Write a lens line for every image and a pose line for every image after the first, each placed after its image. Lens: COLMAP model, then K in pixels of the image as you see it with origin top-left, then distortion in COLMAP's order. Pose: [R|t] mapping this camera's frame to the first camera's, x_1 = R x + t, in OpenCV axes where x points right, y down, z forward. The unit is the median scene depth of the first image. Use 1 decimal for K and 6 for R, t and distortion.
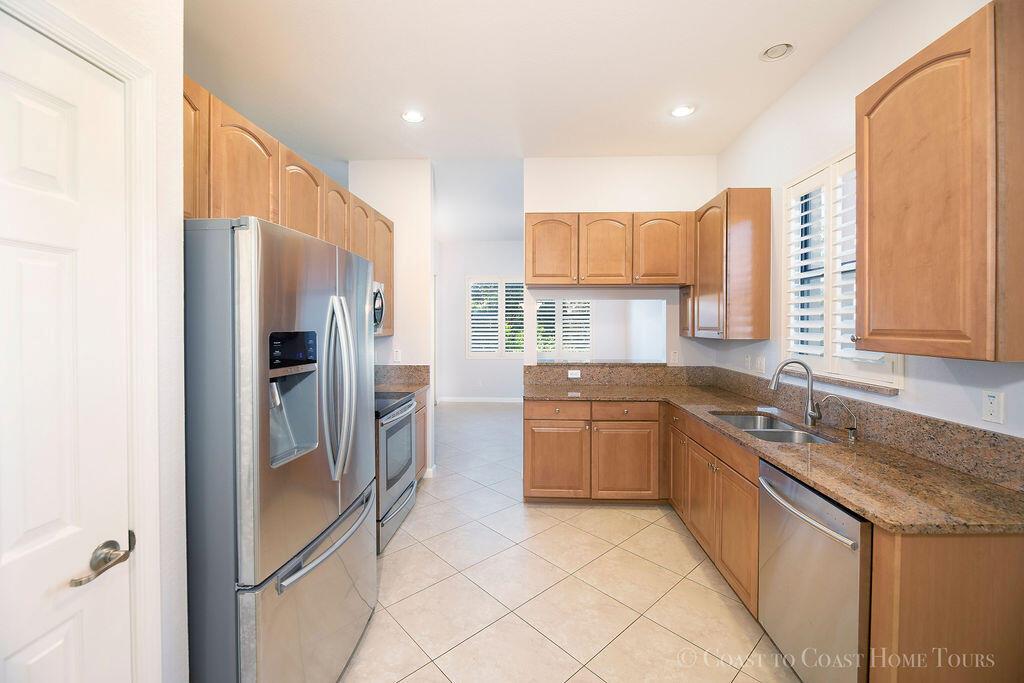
lens RADIAL K [[409.5, 0, 516.7], [0, 409.5, 333.0], [0, 0, 1]] dist [0.001046, -0.005742]
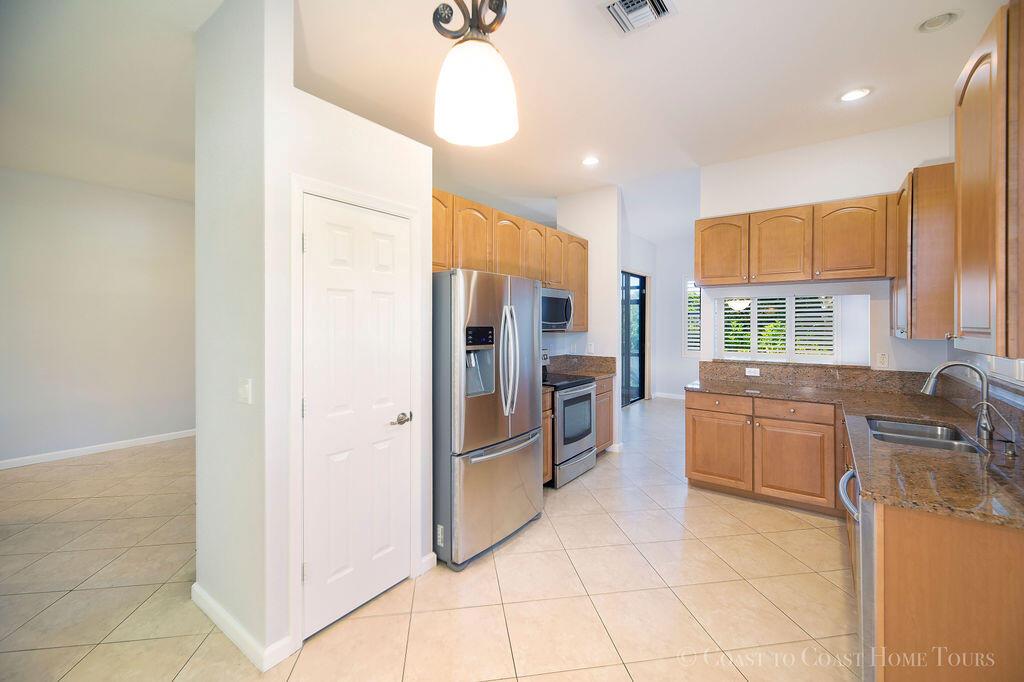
lens RADIAL K [[409.5, 0, 516.7], [0, 409.5, 332.5], [0, 0, 1]] dist [0.001046, -0.005742]
pose [[0.832224, 0.012403, -0.554301, 0.253516], [-0.011214, 0.999922, 0.005537, 0.004916], [0.554326, 0.001608, 0.832298, -0.183492]]
